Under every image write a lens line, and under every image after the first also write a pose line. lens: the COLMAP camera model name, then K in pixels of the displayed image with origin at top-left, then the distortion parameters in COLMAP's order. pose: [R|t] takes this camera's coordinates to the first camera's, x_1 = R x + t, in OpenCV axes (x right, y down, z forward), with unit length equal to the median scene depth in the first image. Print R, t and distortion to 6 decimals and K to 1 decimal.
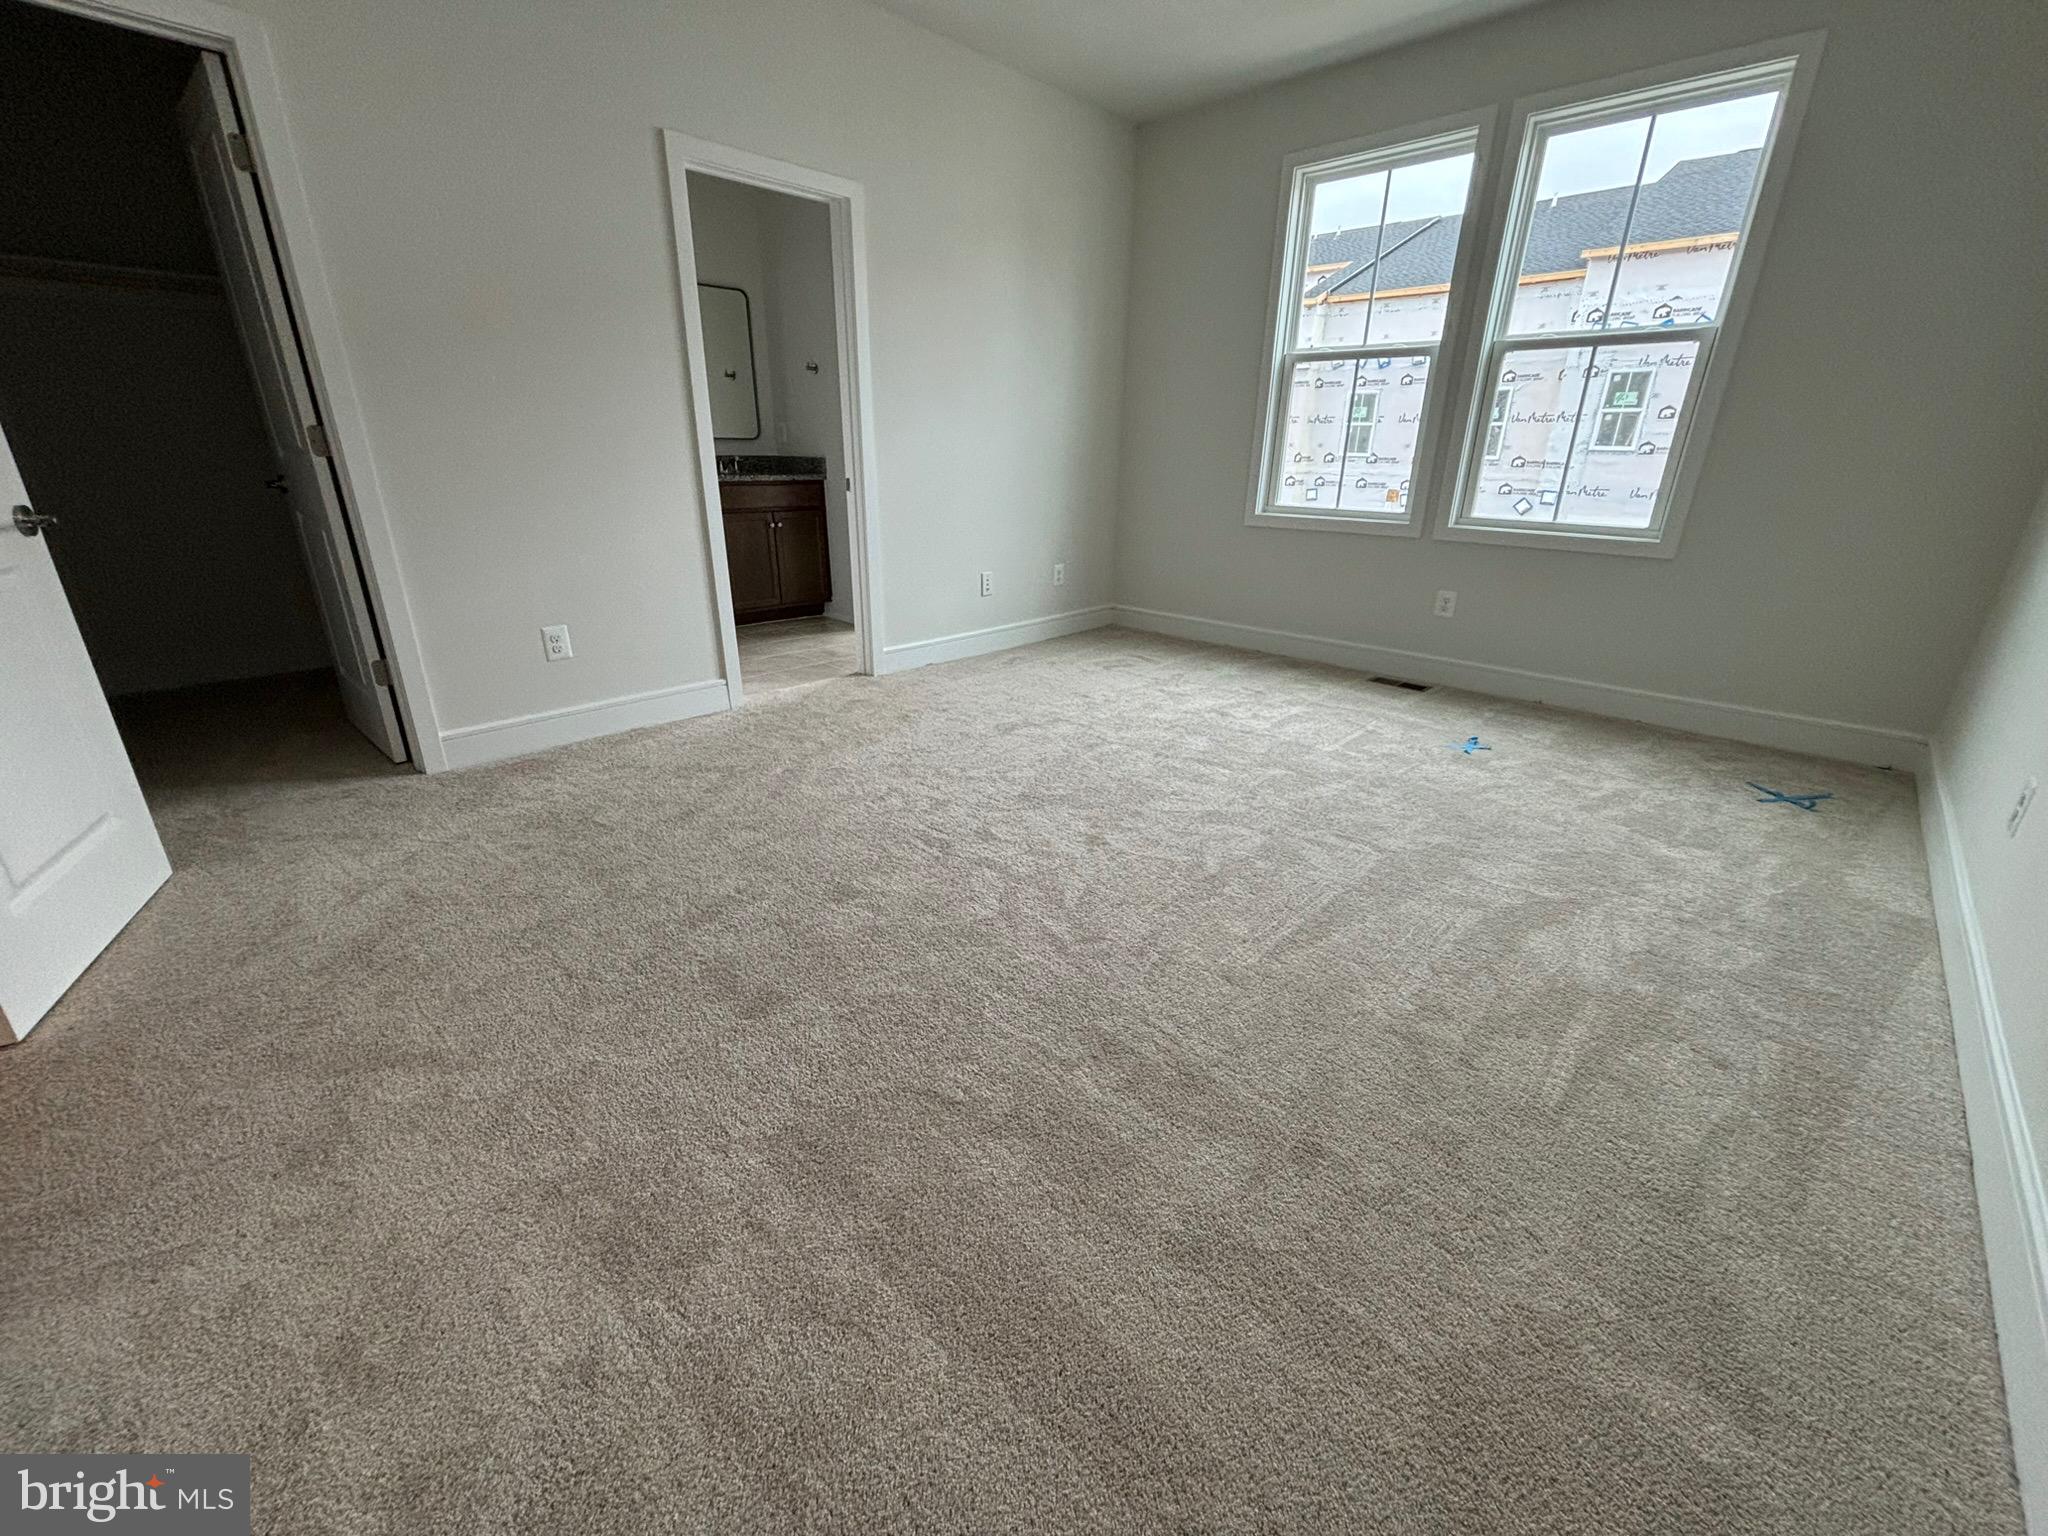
lens RADIAL K [[832.0, 0, 1022.1], [0, 832.0, 762.0], [0, 0, 1]] dist [0.003121, -0.001593]
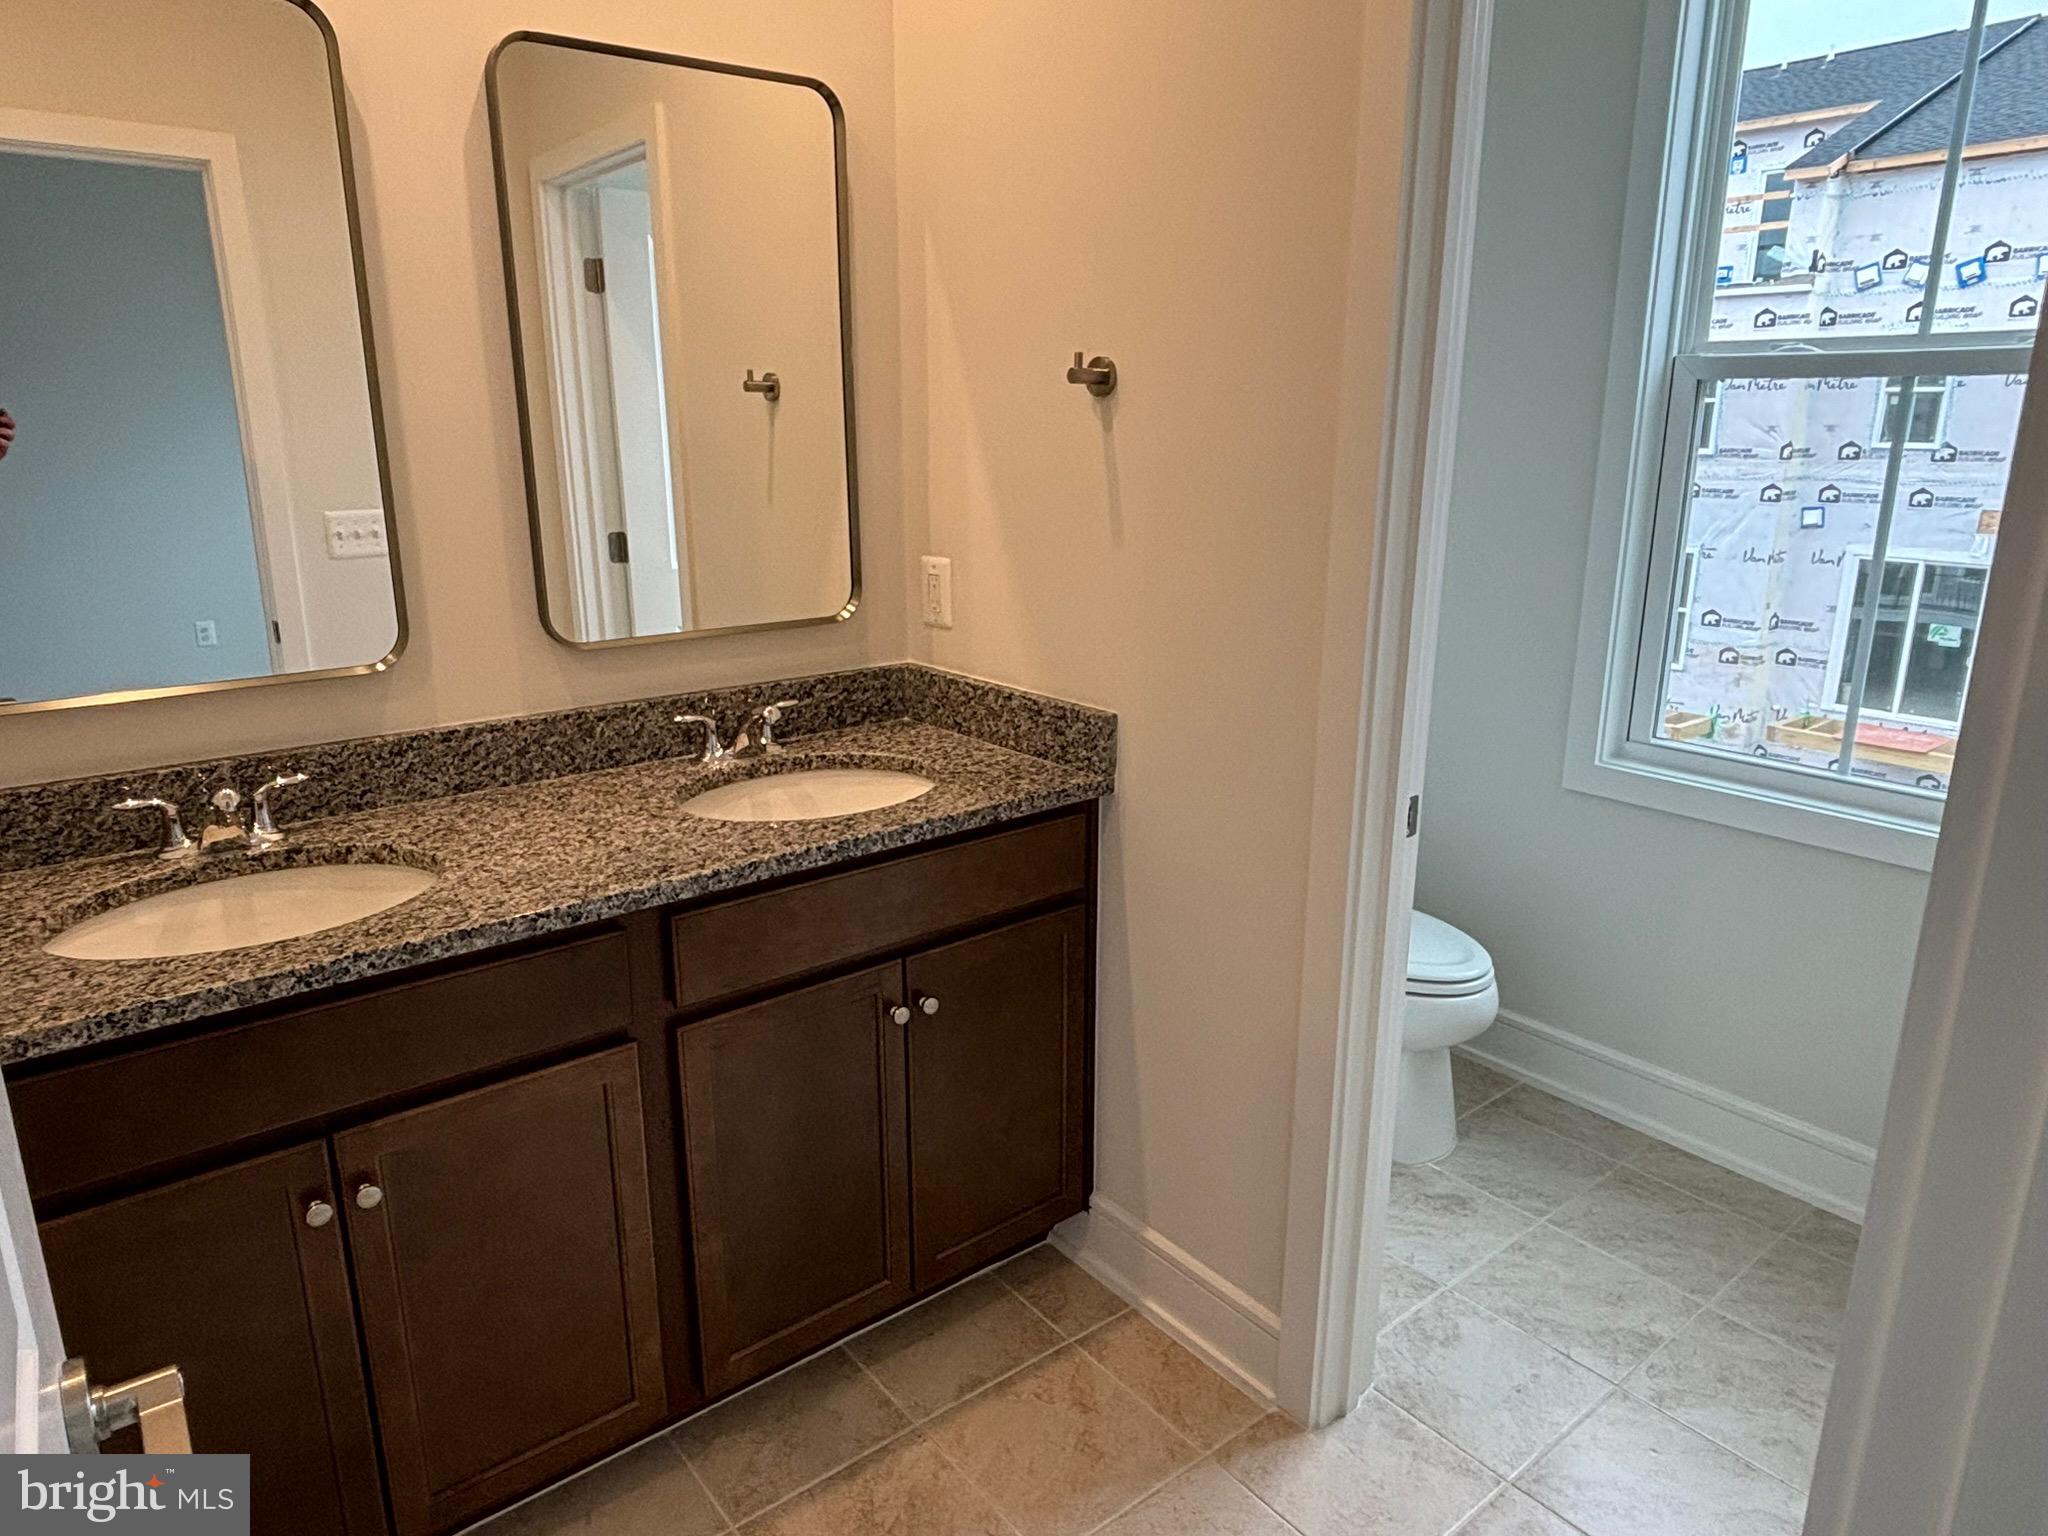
lens RADIAL K [[1314.8, 0, 1035.7], [0, 1314.8, 760.9], [0, 0, 1]] dist [0.034297, -0.004753]
pose [[0.992298, 0.024802, -0.121364, -0.042165], [-0.037664, 0.993773, -0.104860, -0.061267], [0.118007, 0.108624, 0.987054, 0.121612]]
